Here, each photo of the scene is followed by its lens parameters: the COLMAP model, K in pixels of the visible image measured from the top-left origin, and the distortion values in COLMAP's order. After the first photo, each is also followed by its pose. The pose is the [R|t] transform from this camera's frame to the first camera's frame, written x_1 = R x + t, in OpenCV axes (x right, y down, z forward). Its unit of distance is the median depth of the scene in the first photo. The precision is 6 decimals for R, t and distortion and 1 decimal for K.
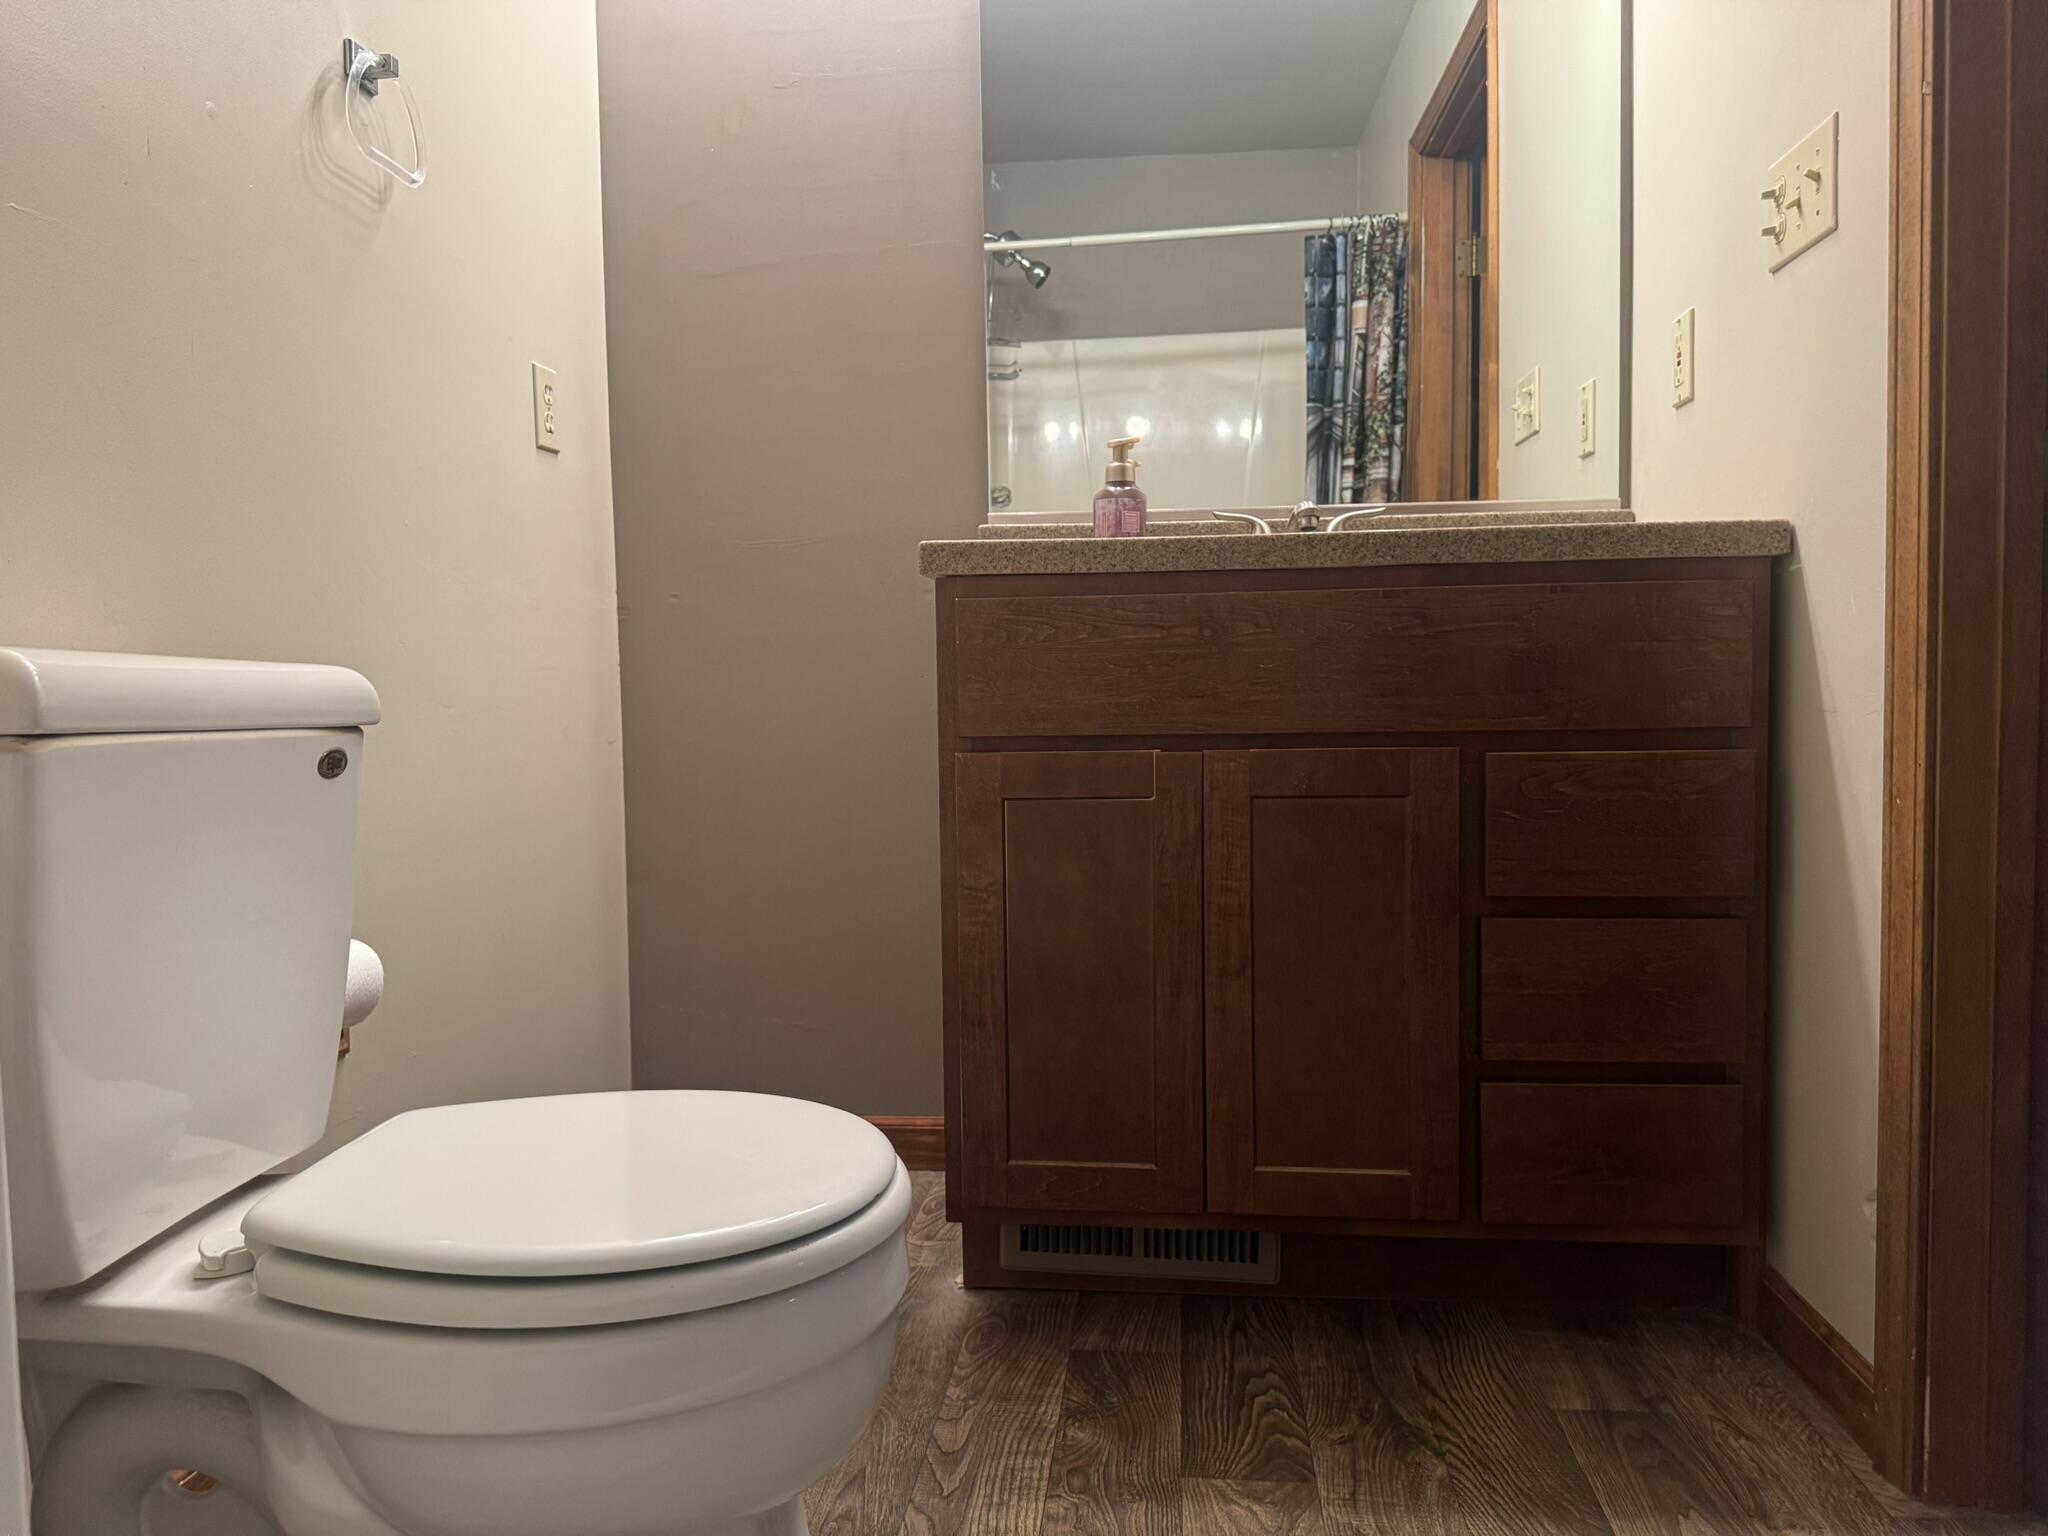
lens RADIAL K [[1445.2, 0, 1032.7], [0, 1445.2, 759.0], [0, 0, 1]] dist [0.069807, -0.066174]
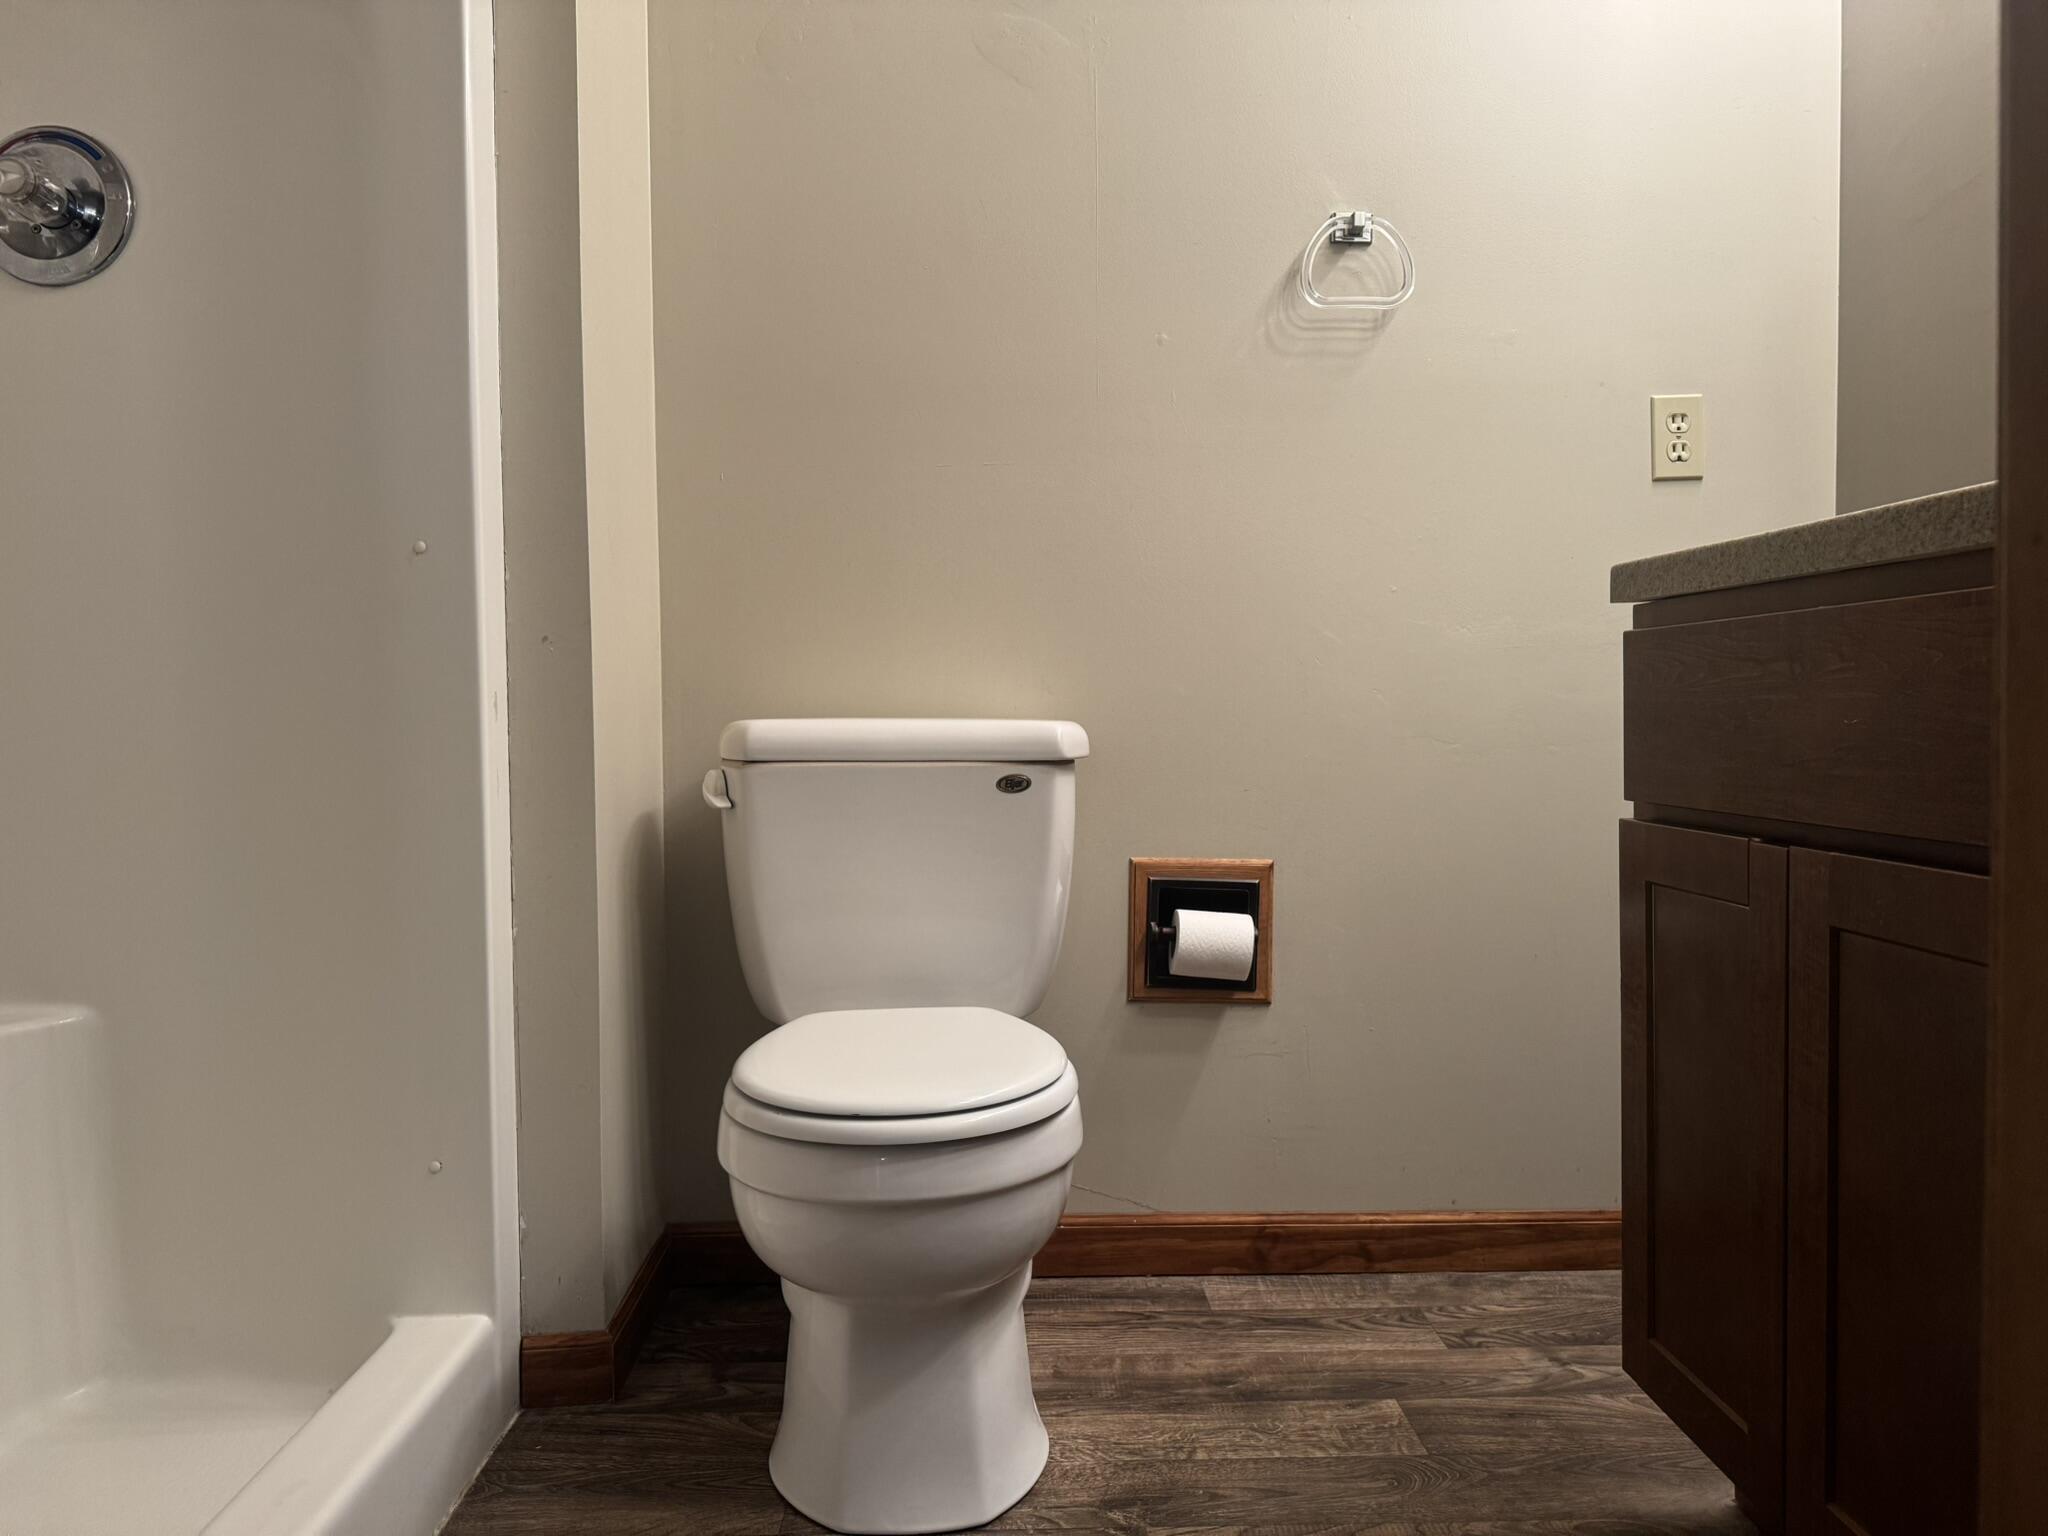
lens RADIAL K [[1445.2, 0, 1030.9], [0, 1445.2, 771.7], [0, 0, 1]] dist [0.069807, -0.066174]
pose [[0.153244, 0.051857, -0.986827, 0.737398], [-0.039163, 0.998156, 0.046370, -0.057934], [0.987412, 0.031541, 0.154993, 0.549280]]
